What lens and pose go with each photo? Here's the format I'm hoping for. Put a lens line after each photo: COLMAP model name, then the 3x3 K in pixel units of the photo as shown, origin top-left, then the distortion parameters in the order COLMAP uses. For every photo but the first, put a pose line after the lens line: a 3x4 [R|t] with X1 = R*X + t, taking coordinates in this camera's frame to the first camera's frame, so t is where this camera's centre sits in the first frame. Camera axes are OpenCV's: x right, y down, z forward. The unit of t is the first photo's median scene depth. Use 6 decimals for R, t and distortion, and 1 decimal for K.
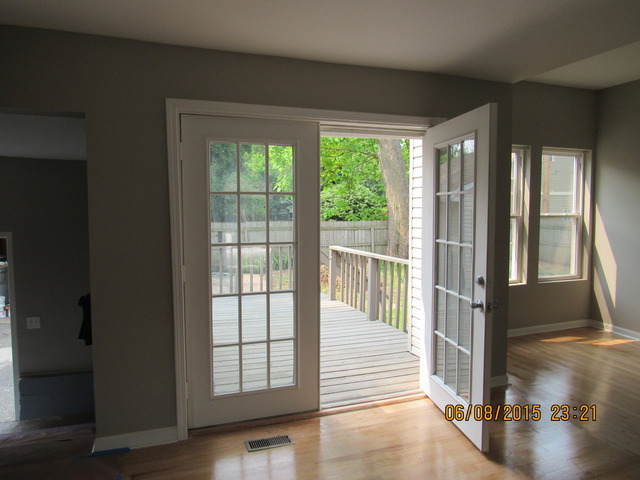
lens RADIAL K [[458.8, 0, 318.9], [0, 458.8, 238.5], [0, 0, 1]] dist [-0.023181, 0.003082]
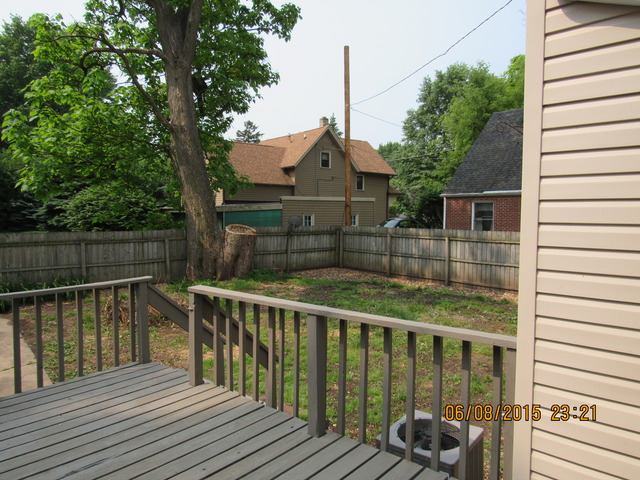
lens RADIAL K [[458.8, 0, 321.5], [0, 458.8, 240.7], [0, 0, 1]] dist [-0.023181, 0.003082]
pose [[0.866131, -0.027734, 0.499048, -0.045926], [0.029591, 0.999553, 0.004191, -0.015215], [-0.498941, 0.011137, 0.866564, 0.182446]]
